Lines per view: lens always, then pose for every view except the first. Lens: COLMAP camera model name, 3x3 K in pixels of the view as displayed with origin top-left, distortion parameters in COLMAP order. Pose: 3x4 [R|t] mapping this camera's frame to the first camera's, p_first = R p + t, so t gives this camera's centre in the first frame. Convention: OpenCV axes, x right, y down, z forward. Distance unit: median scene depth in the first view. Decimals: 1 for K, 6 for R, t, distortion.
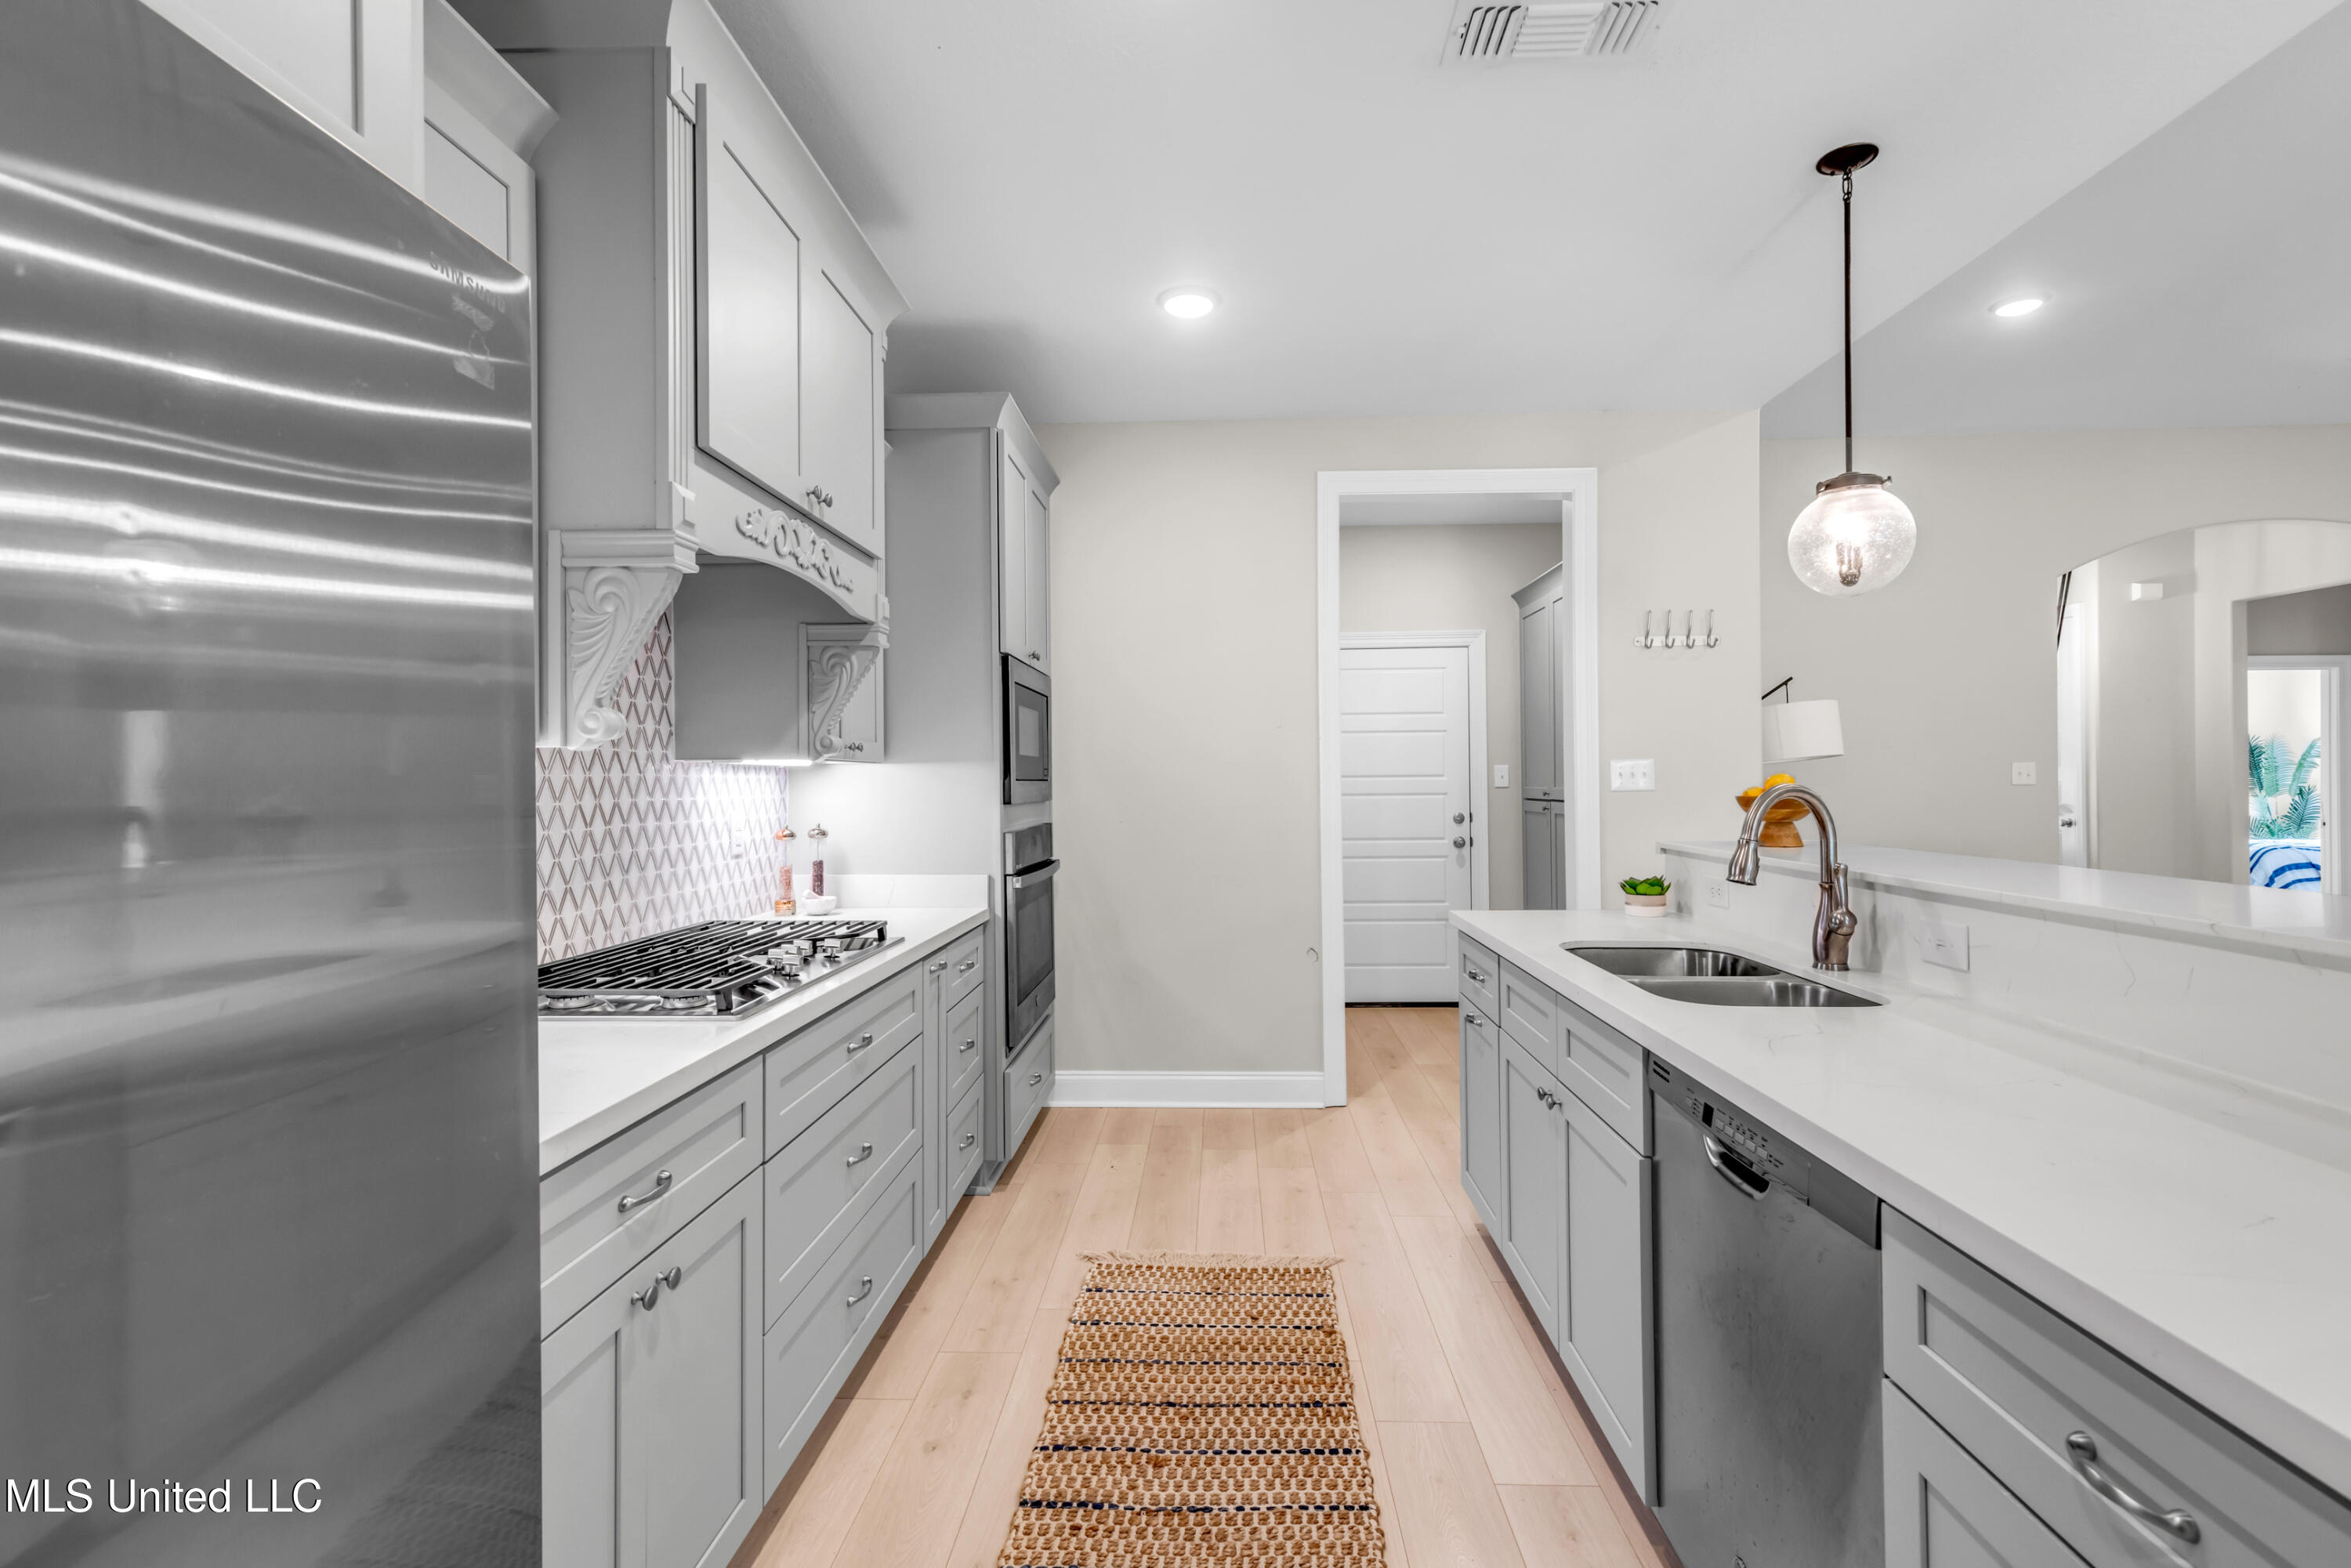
lens RADIAL K [[1057.2, 0, 1175.5], [0, 1057.2, 784.0], [0, 0, 1]] dist [-0.001949, -0.000205]
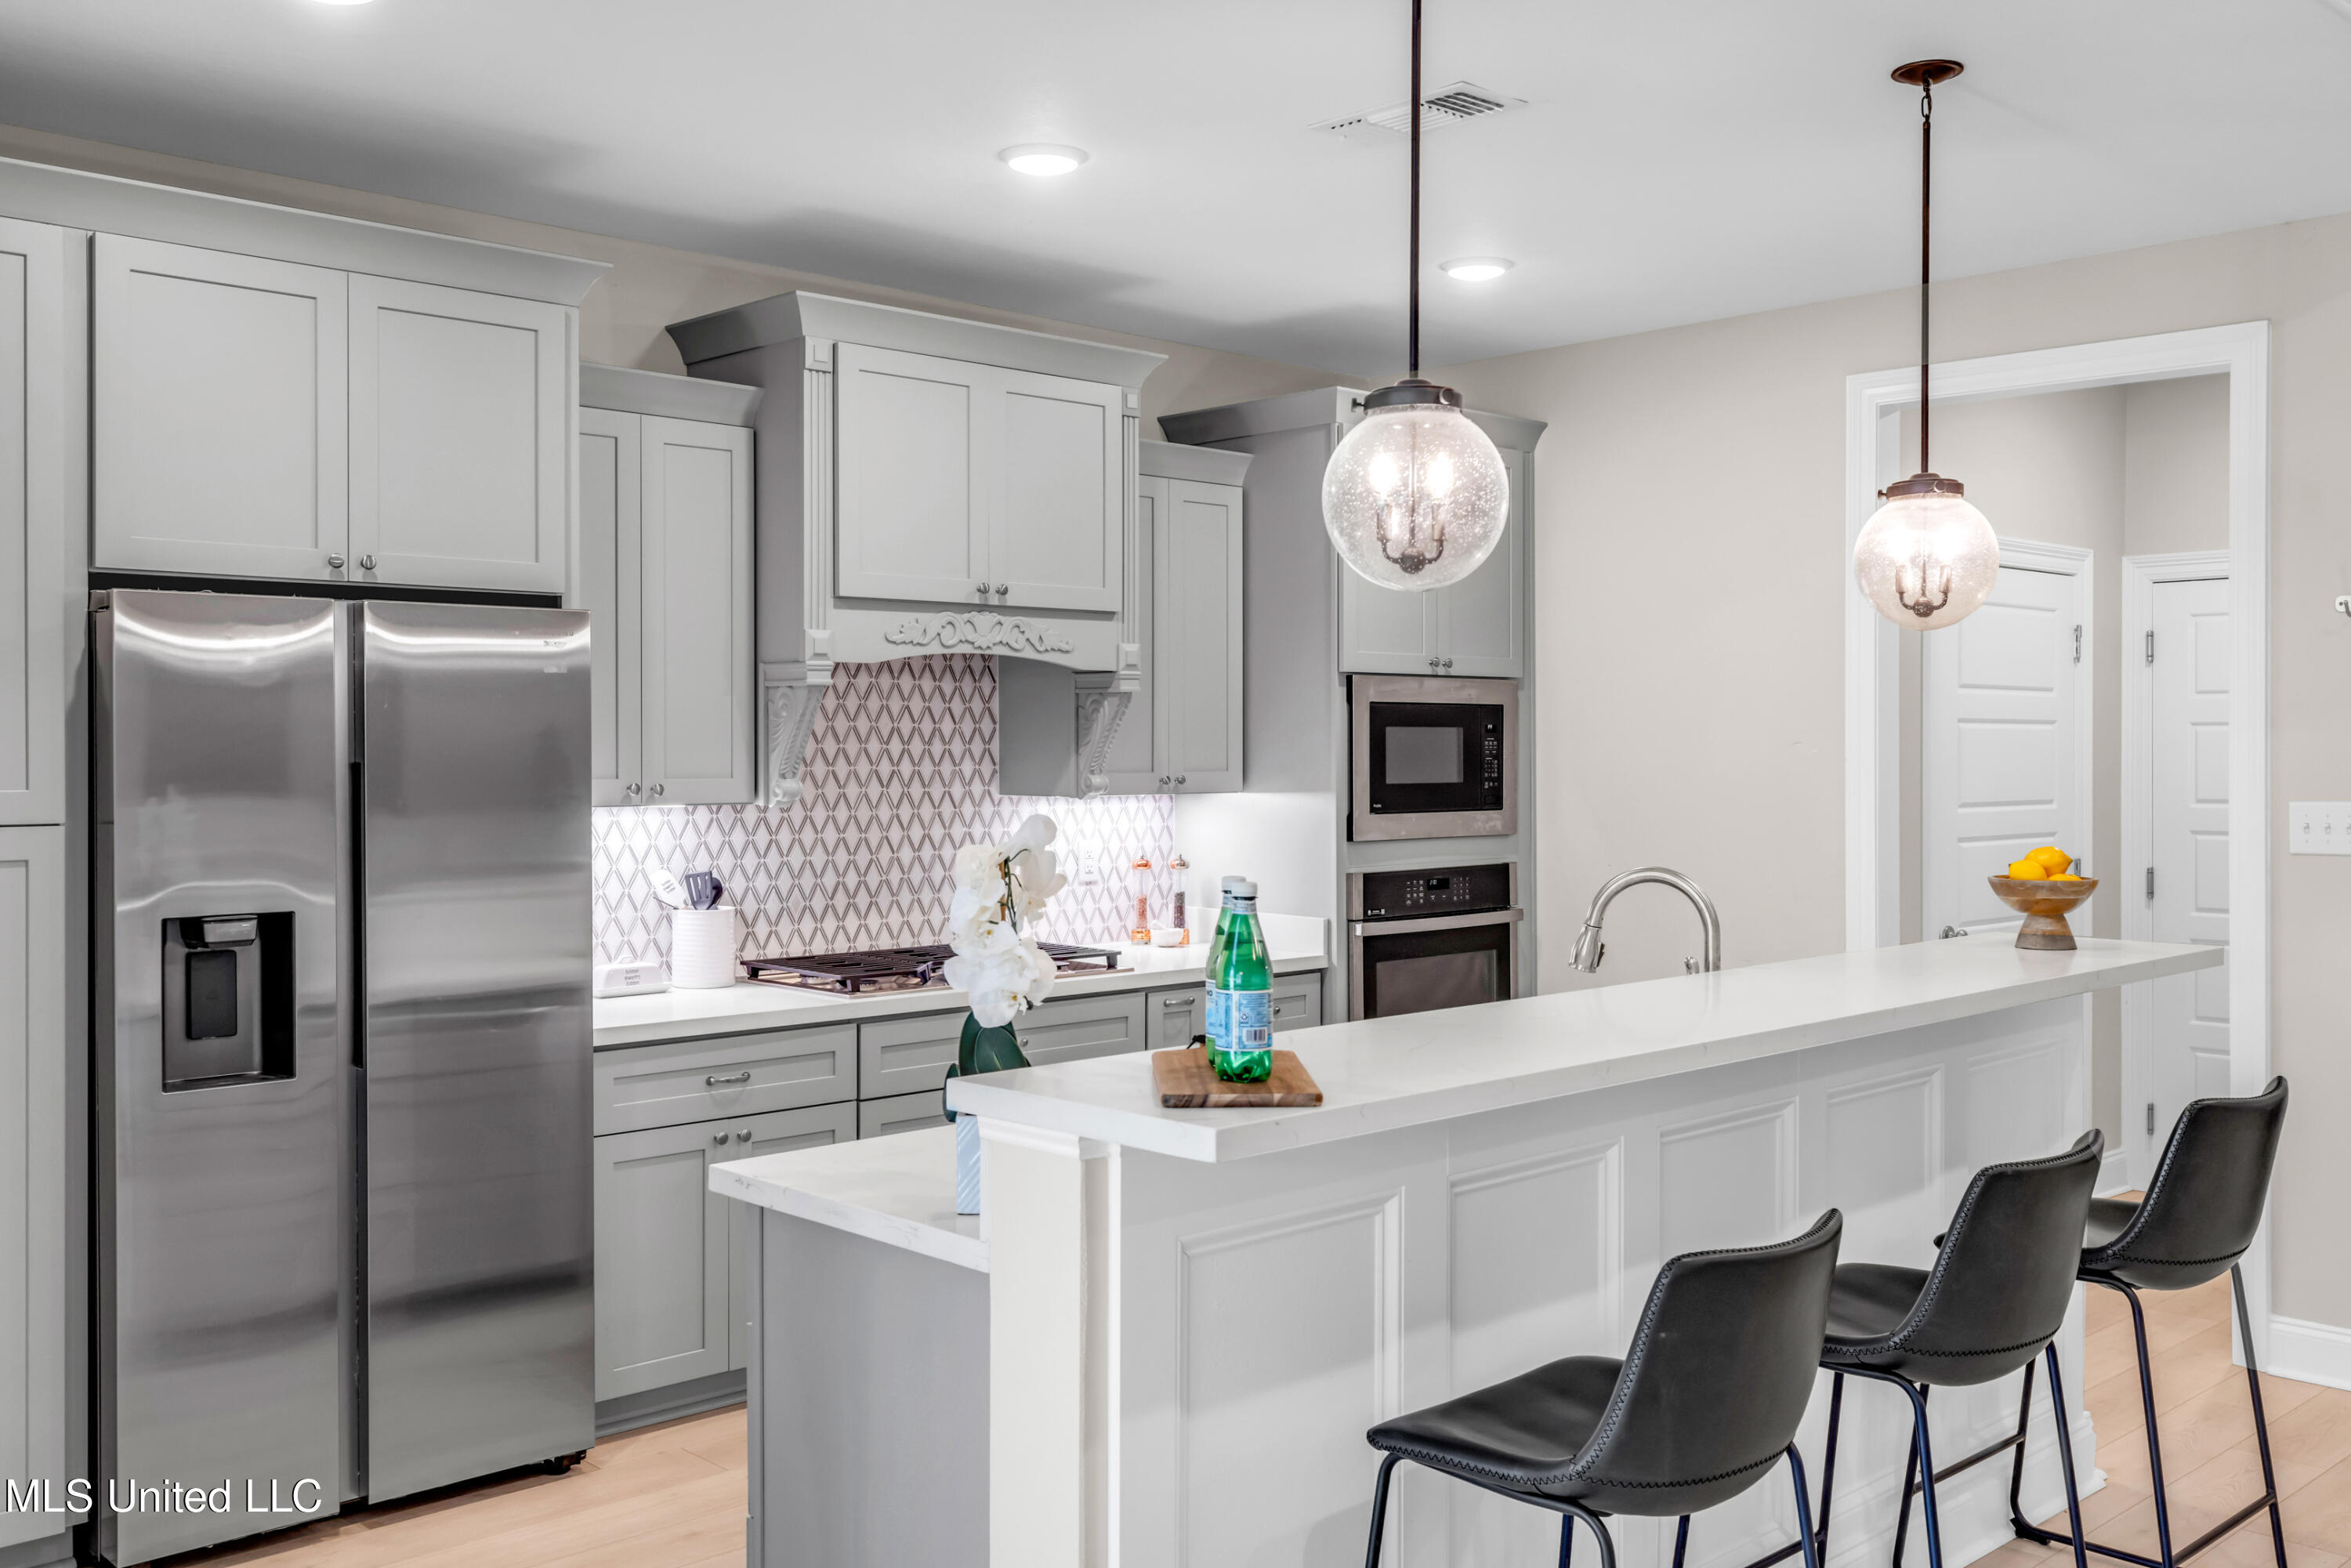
lens RADIAL K [[2042.8, 0, 1175.5], [0, 2042.8, 784.0], [0, 0, 1]] dist [-0.007019, 0.007423]
pose [[0.718273, 0.020393, -0.695462, 1.196739], [-0.006798, 0.999728, 0.022294, -0.085652], [0.695728, -0.011285, 0.718217, -0.442538]]
